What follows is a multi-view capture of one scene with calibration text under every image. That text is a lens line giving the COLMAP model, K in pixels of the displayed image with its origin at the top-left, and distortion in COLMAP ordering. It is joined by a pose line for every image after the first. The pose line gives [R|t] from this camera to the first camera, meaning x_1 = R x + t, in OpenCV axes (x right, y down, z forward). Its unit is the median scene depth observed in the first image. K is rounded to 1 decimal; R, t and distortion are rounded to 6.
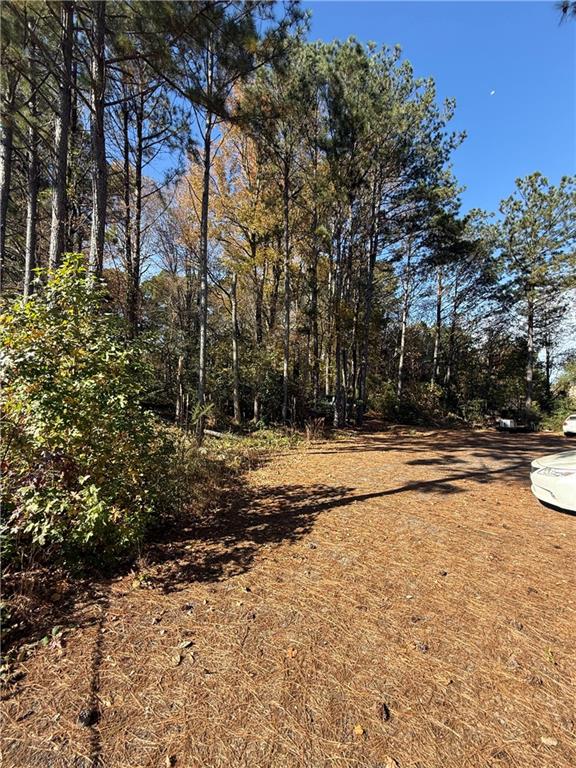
lens RADIAL K [[306.4, 0, 287.5], [0, 306.4, 381.6], [0, 0, 1]] dist [0.000015, 0.000300]
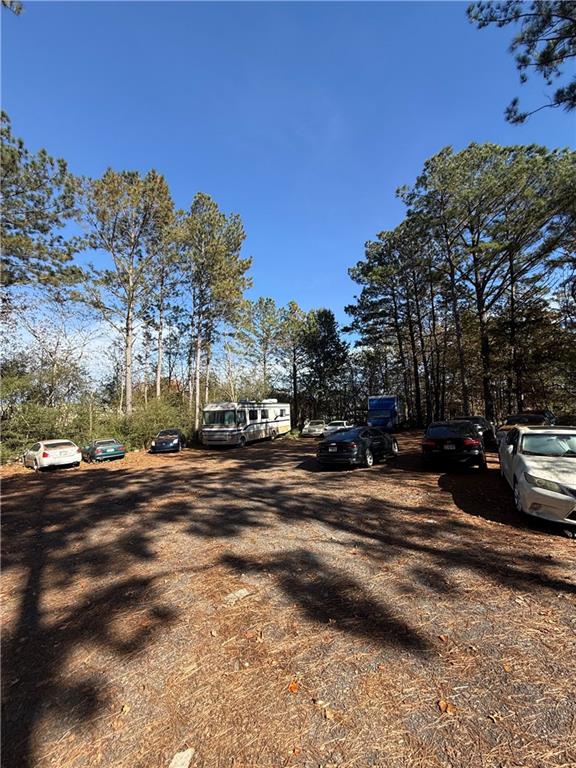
lens RADIAL K [[306.4, 0, 287.5], [0, 306.4, 381.6], [0, 0, 1]] dist [0.000015, 0.000300]
pose [[-0.181085, 0.111534, 0.977122, 0.076222], [-0.021870, 0.992846, -0.117382, 0.045705], [-0.983224, -0.042626, -0.177351, 0.715529]]
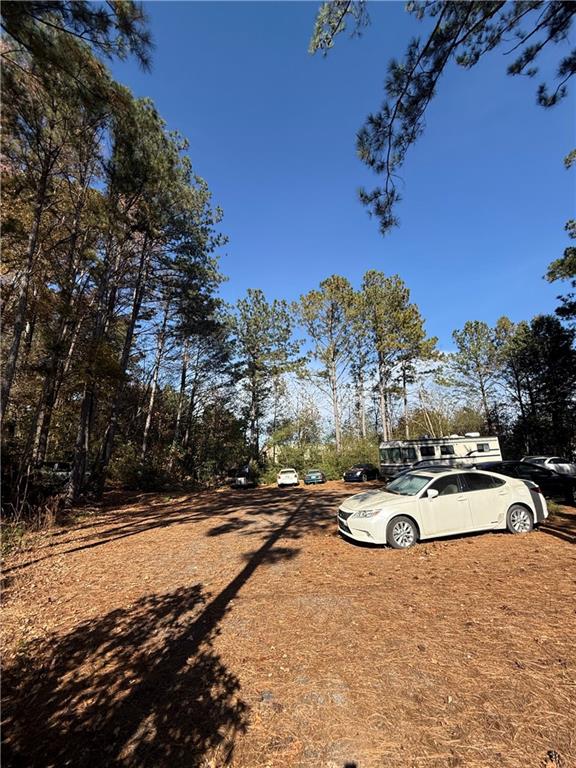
lens RADIAL K [[306.4, 0, 287.5], [0, 306.4, 381.6], [0, 0, 1]] dist [0.000015, 0.000300]
pose [[0.651851, 0.155435, 0.742247, -0.111614], [-0.001305, 0.978997, -0.203868, 0.008154], [-0.758346, 0.131923, 0.638363, 0.126976]]
